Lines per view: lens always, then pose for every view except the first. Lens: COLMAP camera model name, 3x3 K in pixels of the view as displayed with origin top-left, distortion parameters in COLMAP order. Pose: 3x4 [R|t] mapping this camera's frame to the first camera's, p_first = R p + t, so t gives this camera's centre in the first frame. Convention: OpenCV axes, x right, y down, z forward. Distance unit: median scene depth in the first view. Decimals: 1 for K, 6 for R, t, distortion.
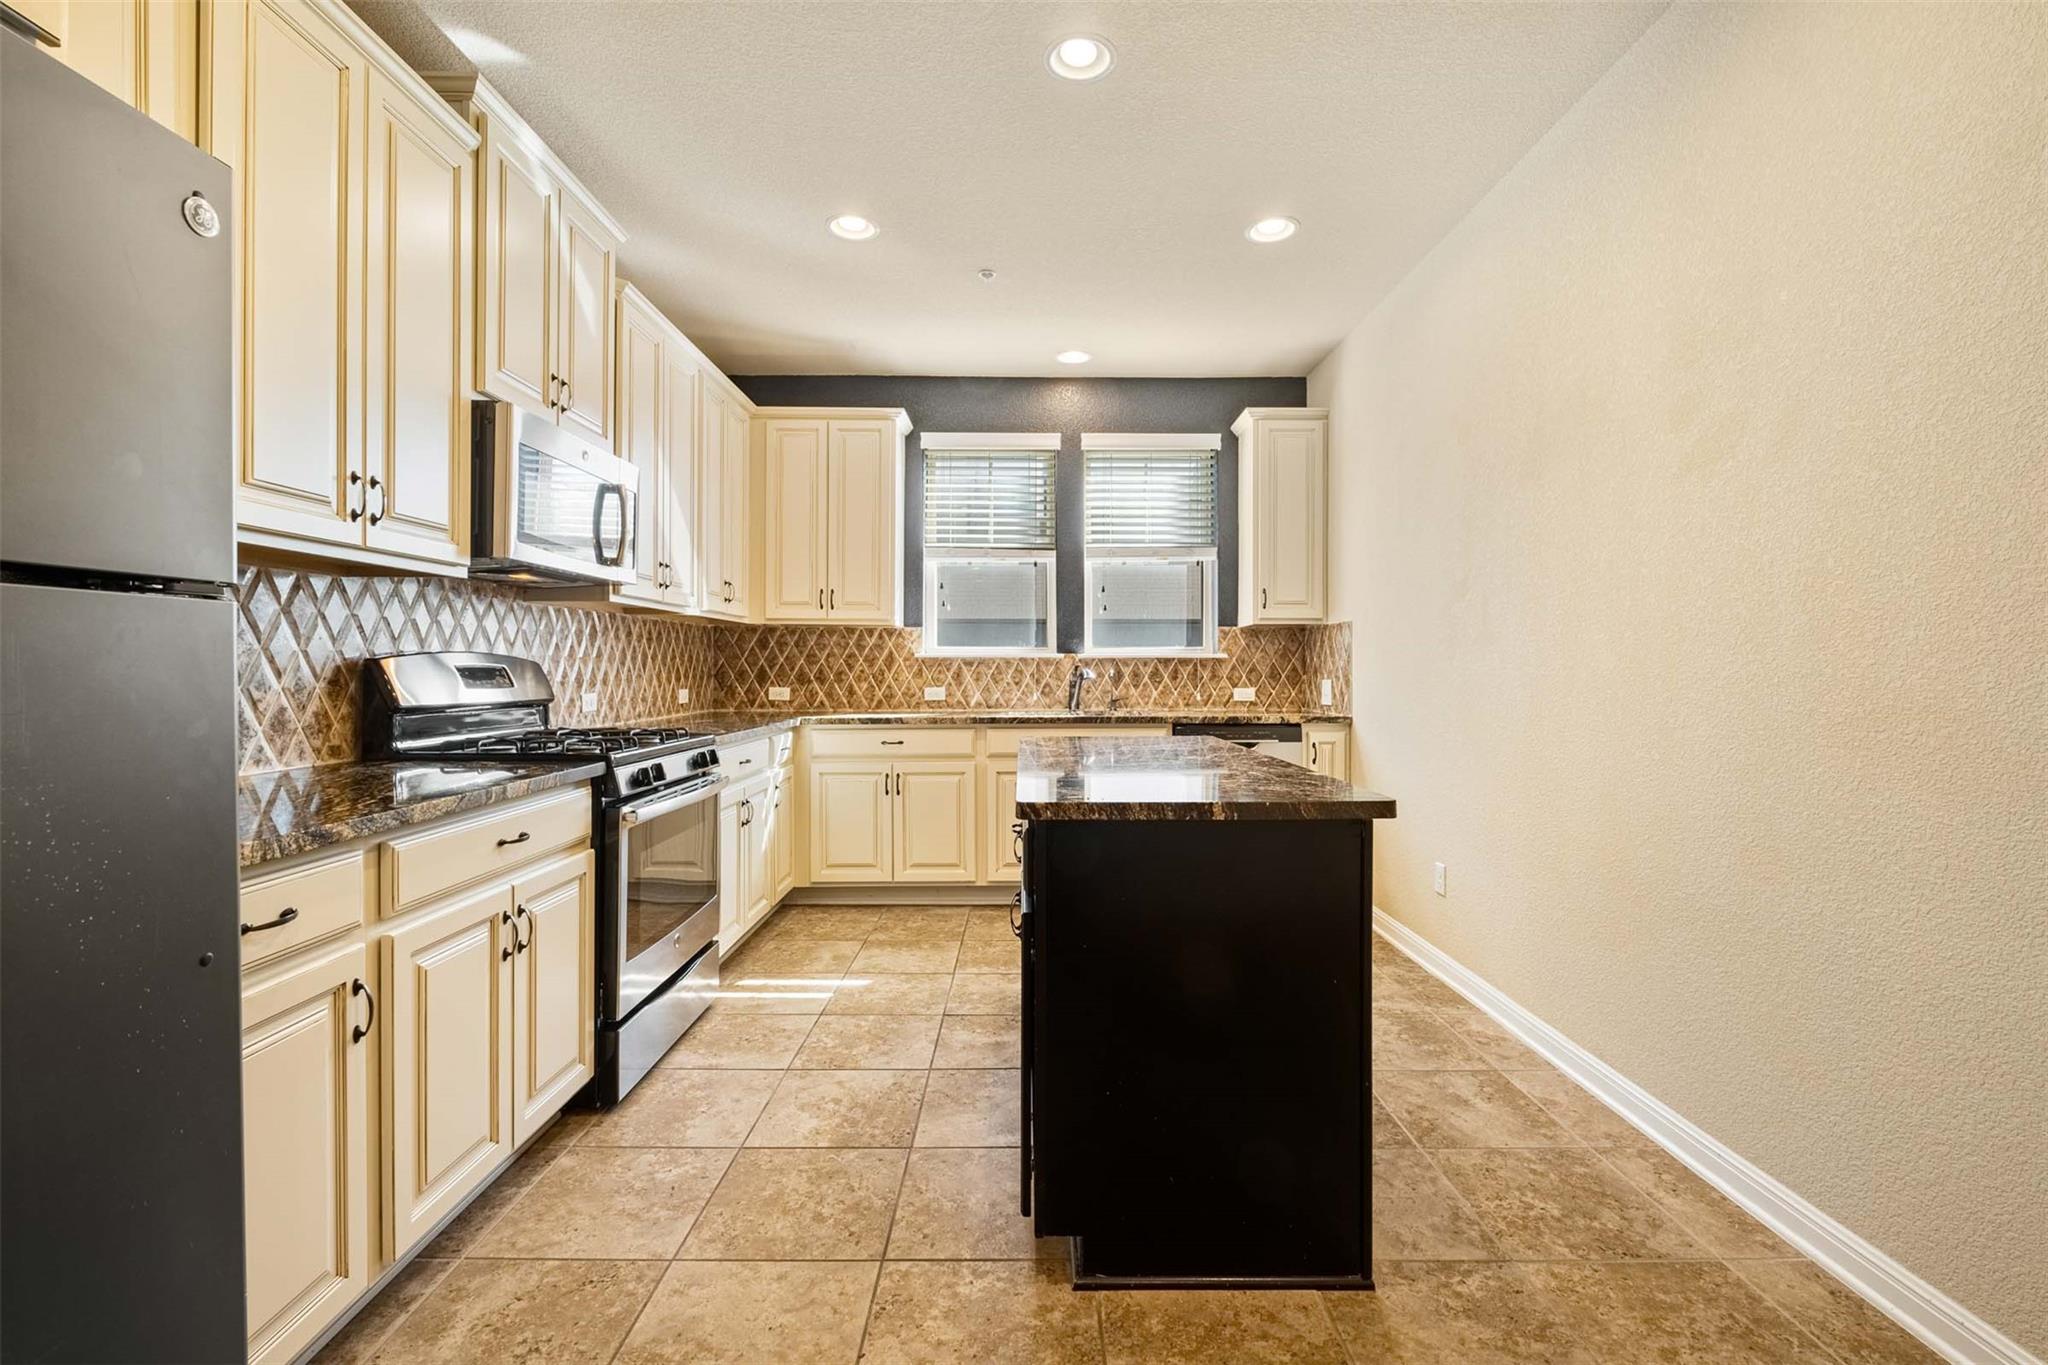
lens RADIAL K [[898.2, 0, 1022.9], [0, 898.2, 675.4], [0, 0, 1]] dist [-0.003647, -0.002655]
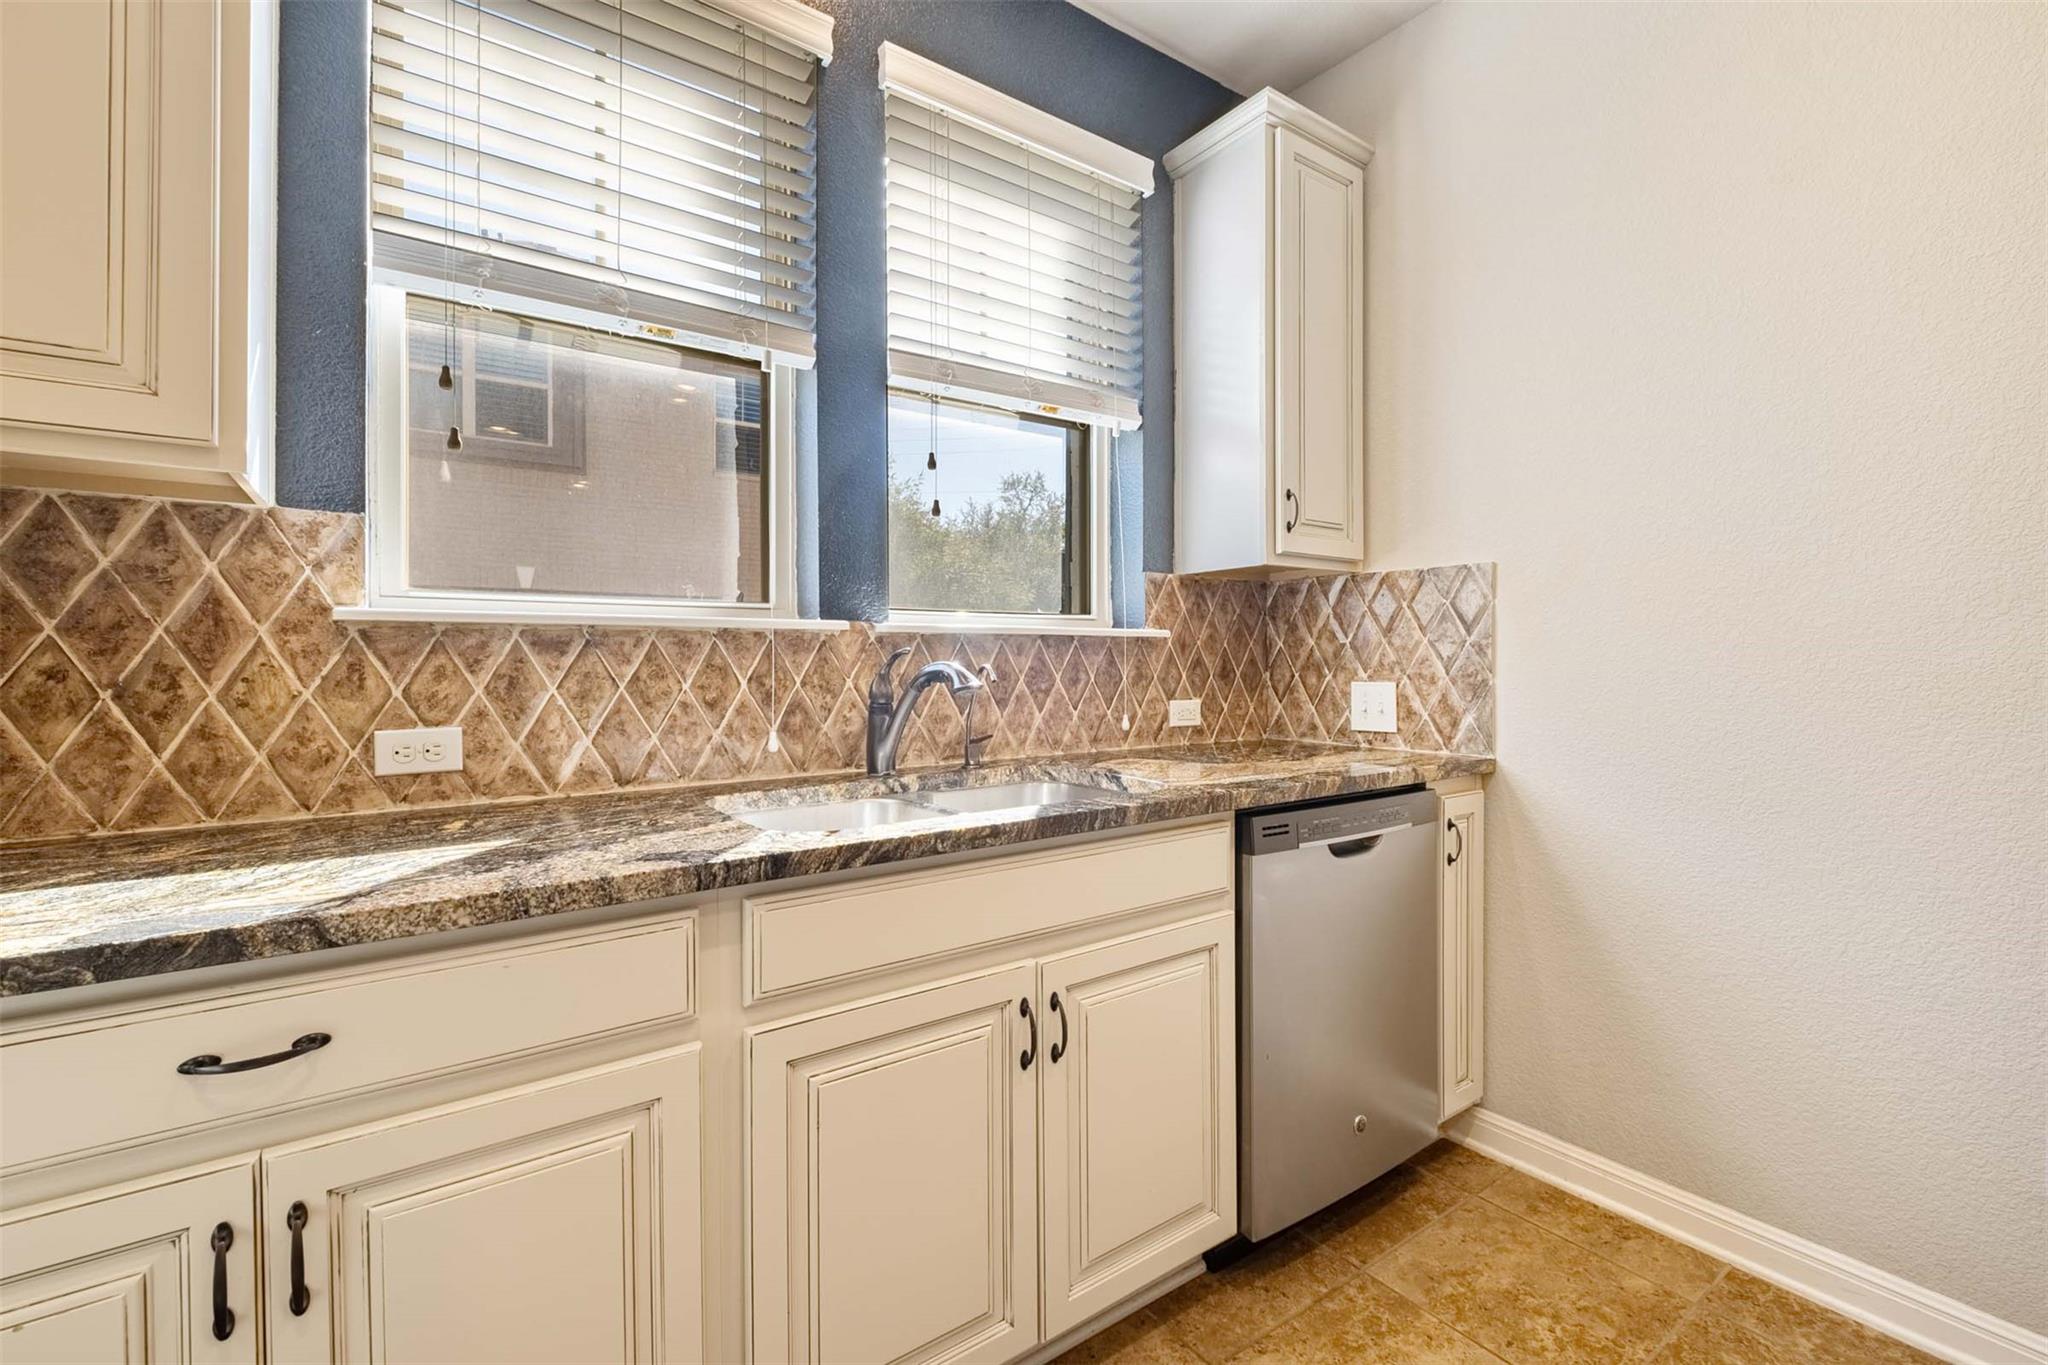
lens RADIAL K [[898.2, 0, 1036.4], [0, 898.2, 665.4], [0, 0, 1]] dist [-0.003647, -0.002655]
pose [[0.807352, -0.004318, 0.590055, -0.107534], [0.005957, 0.999982, -0.000832, -0.004852], [-0.590041, 0.004186, 0.807363, 0.653365]]
